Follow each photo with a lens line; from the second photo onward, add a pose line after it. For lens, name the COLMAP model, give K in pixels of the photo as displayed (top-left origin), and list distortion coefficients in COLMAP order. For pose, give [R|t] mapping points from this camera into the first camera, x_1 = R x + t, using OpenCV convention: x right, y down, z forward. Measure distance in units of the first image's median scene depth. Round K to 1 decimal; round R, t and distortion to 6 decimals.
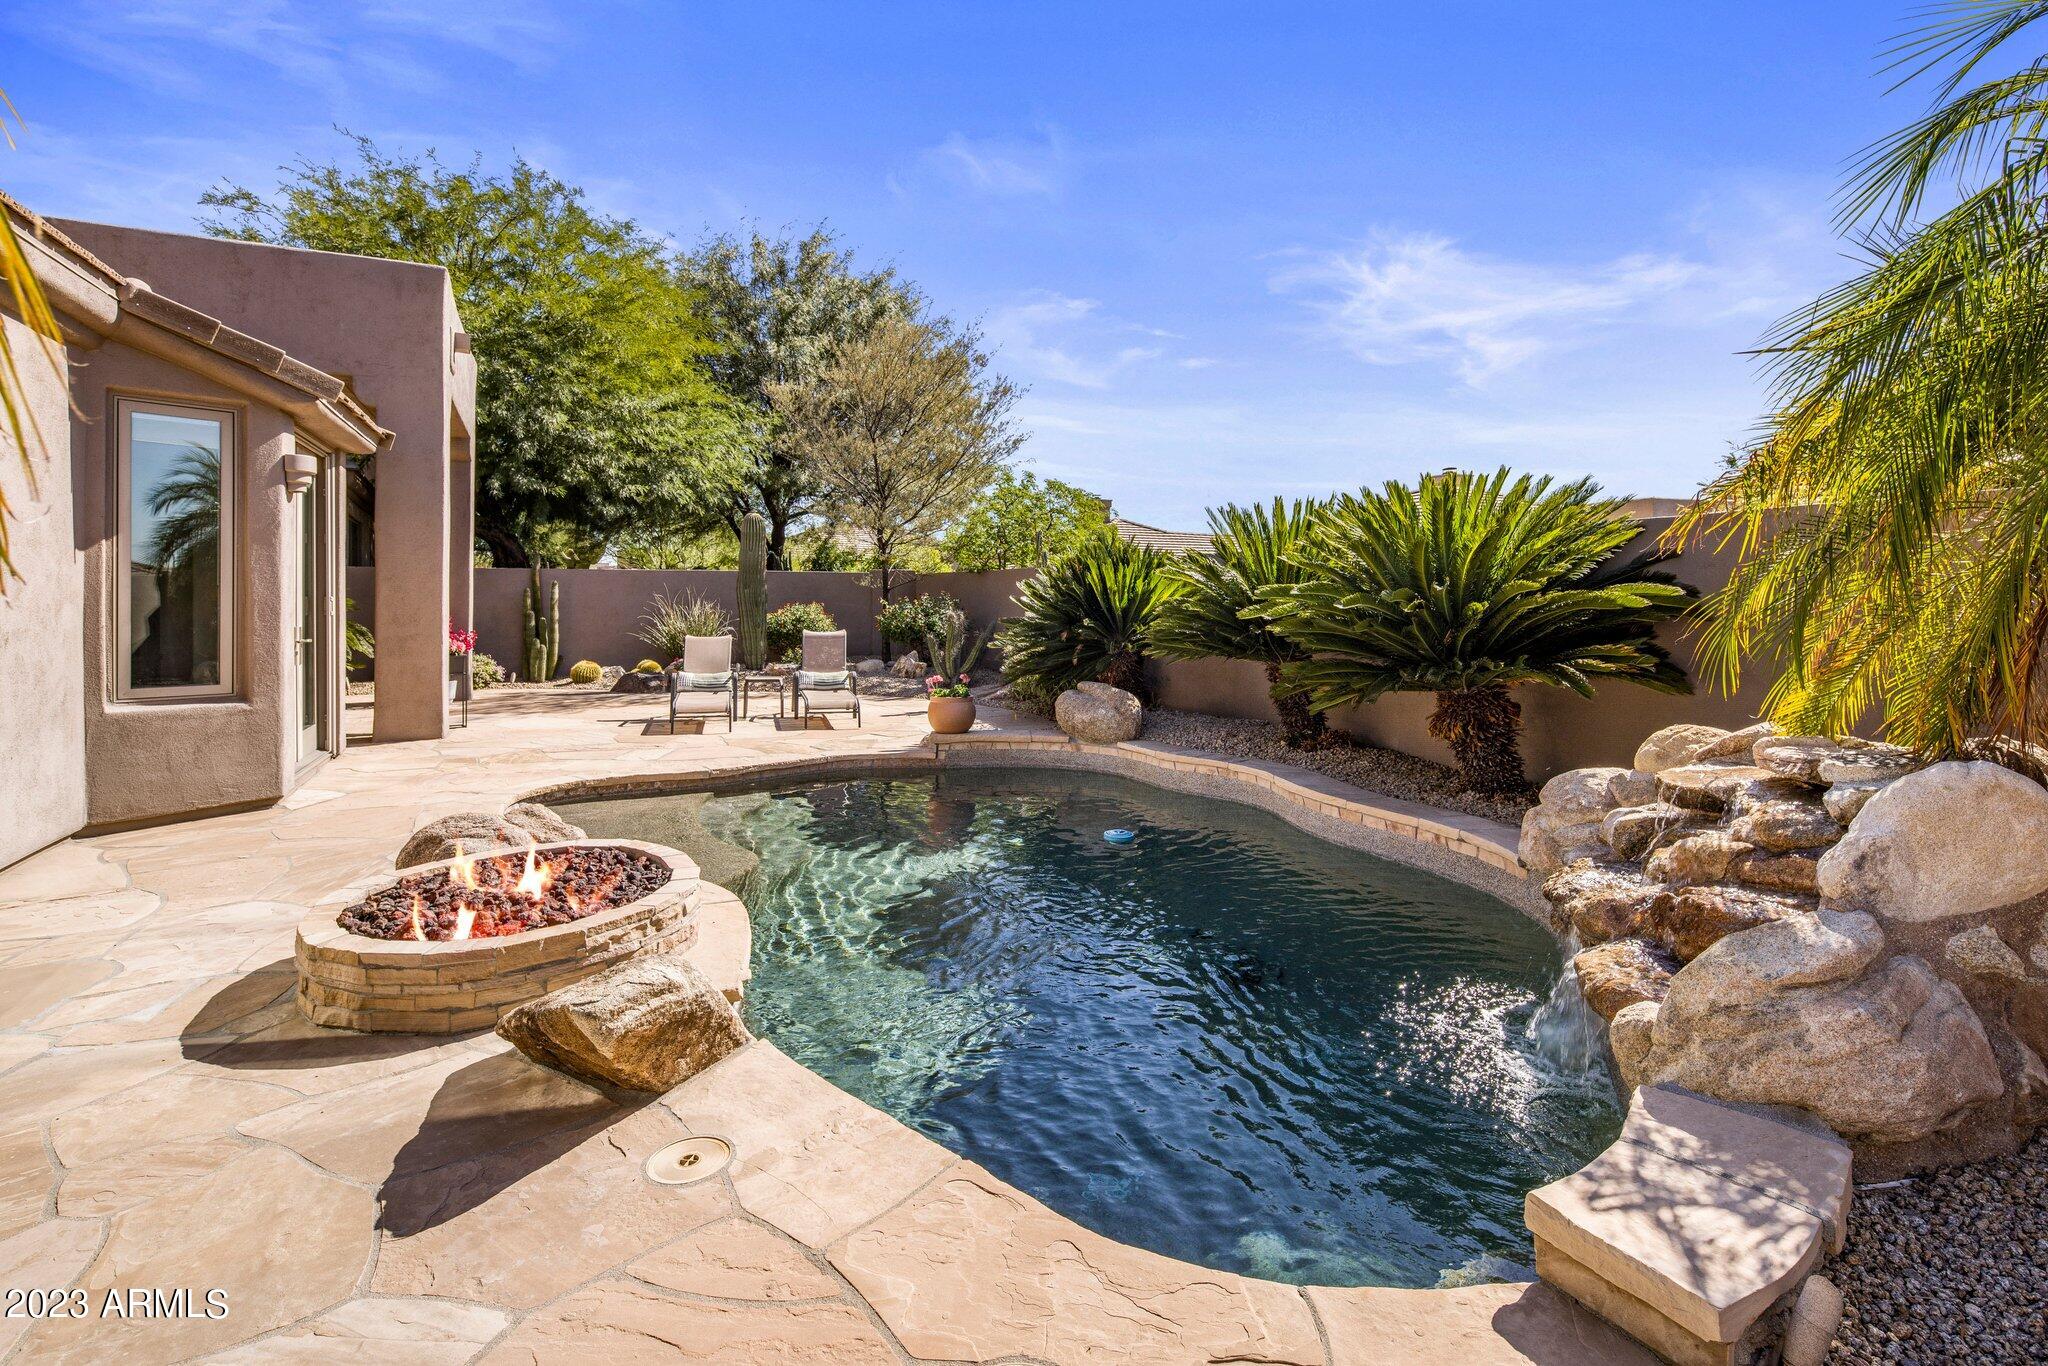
lens RADIAL K [[981.7, 0, 1033.3], [0, 981.7, 595.4], [0, 0, 1]] dist [0.000017, -0.000582]
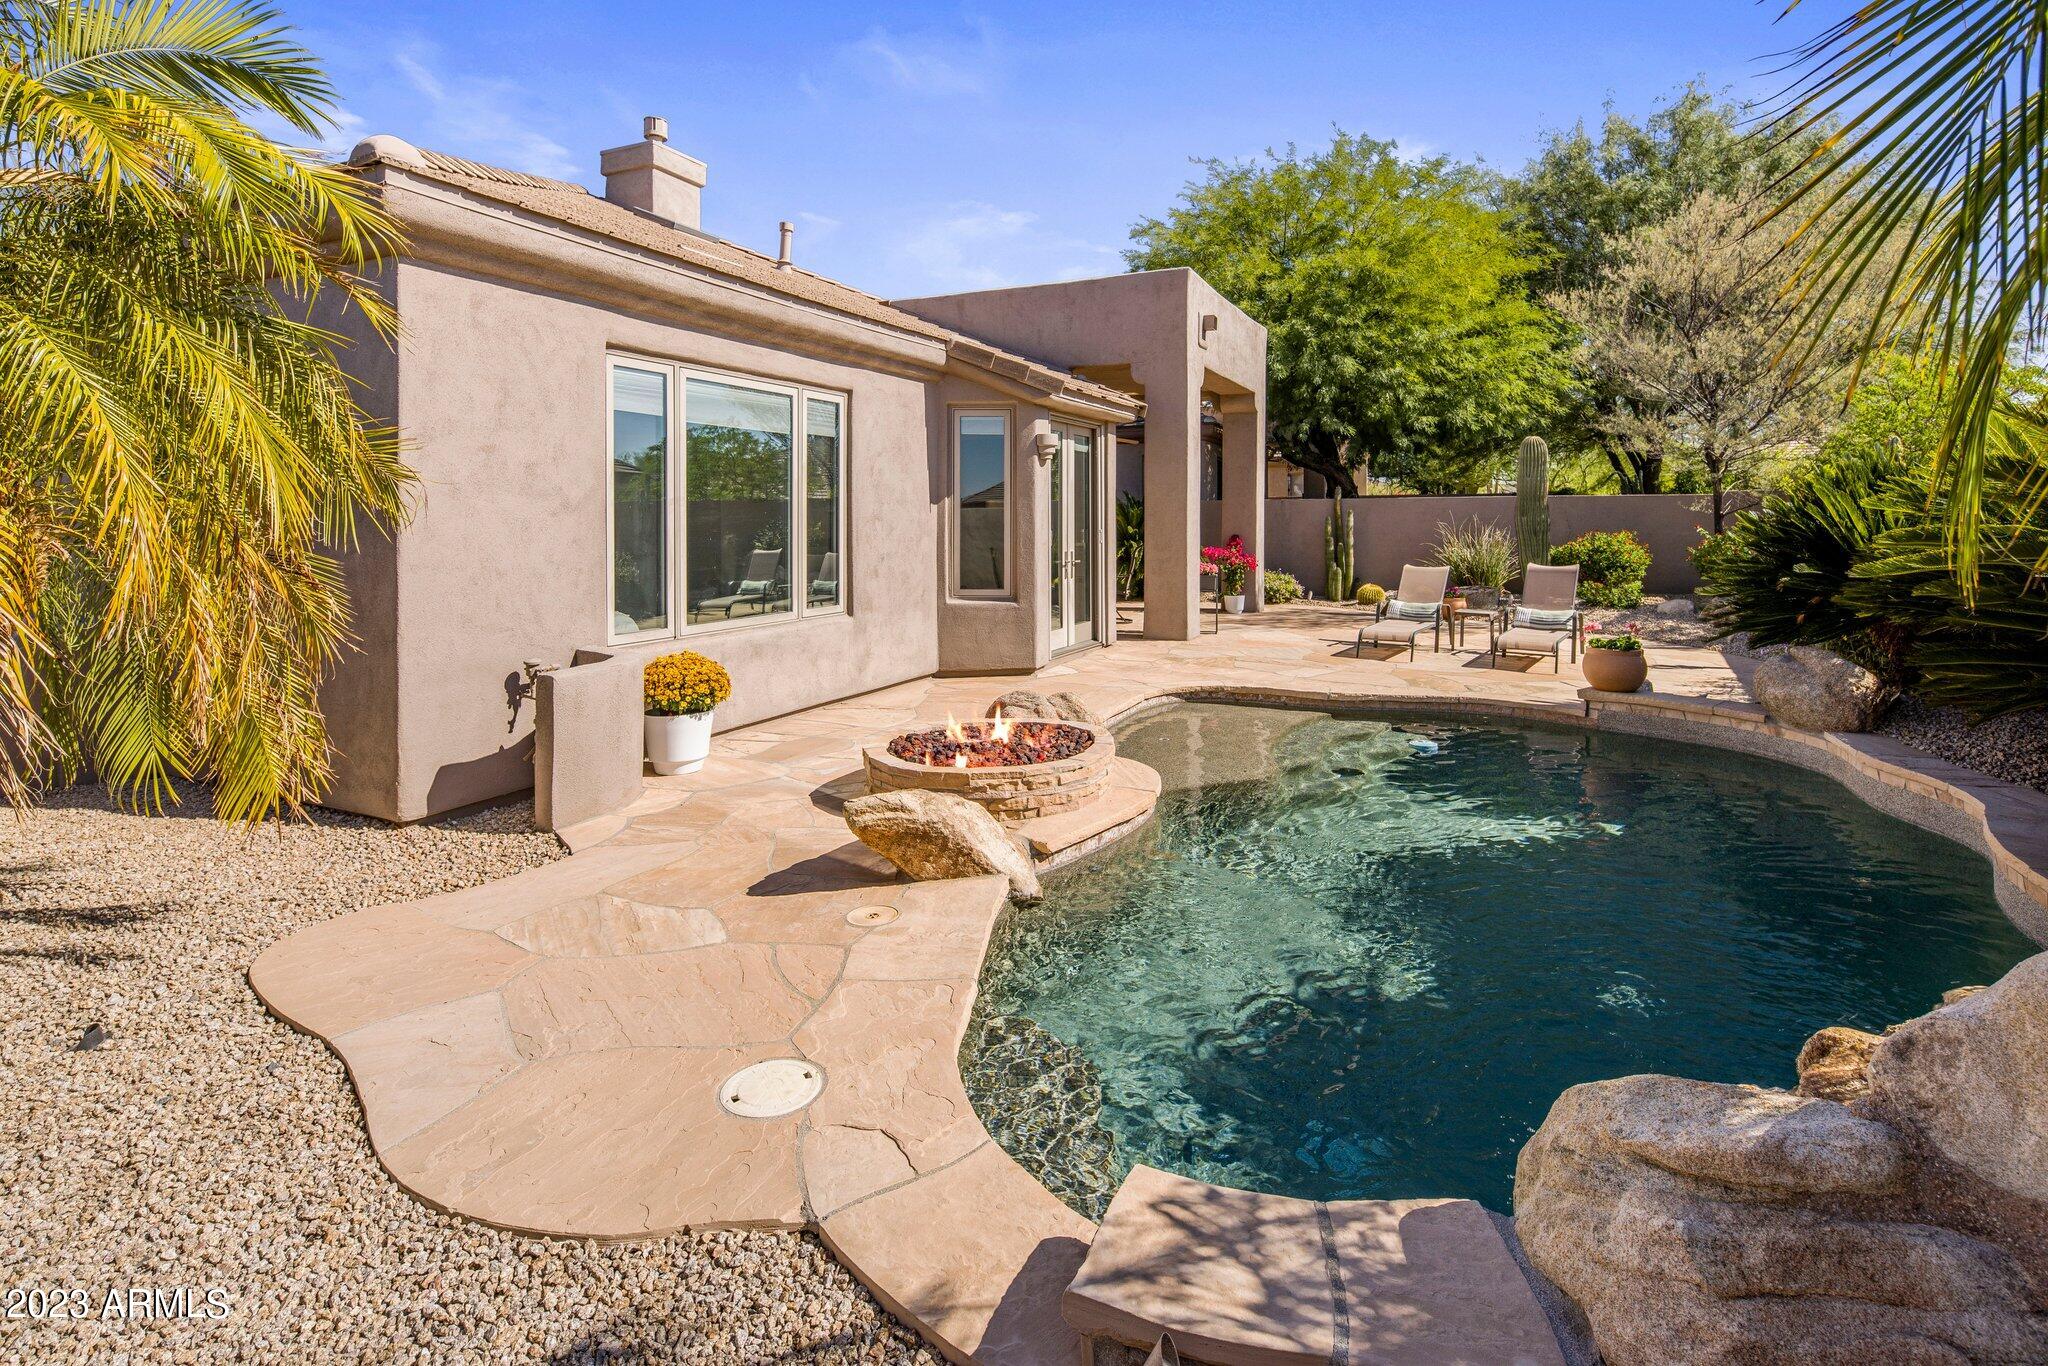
lens RADIAL K [[974.9, 0, 1023.5], [0, 974.9, 516.5], [0, 0, 1]] dist [0.000496, -0.000617]
pose [[0.619380, -0.004256, -0.785080, 0.276815], [0.004846, 0.999987, -0.001598, -0.014524], [0.785077, -0.002815, 0.619392, 0.063653]]
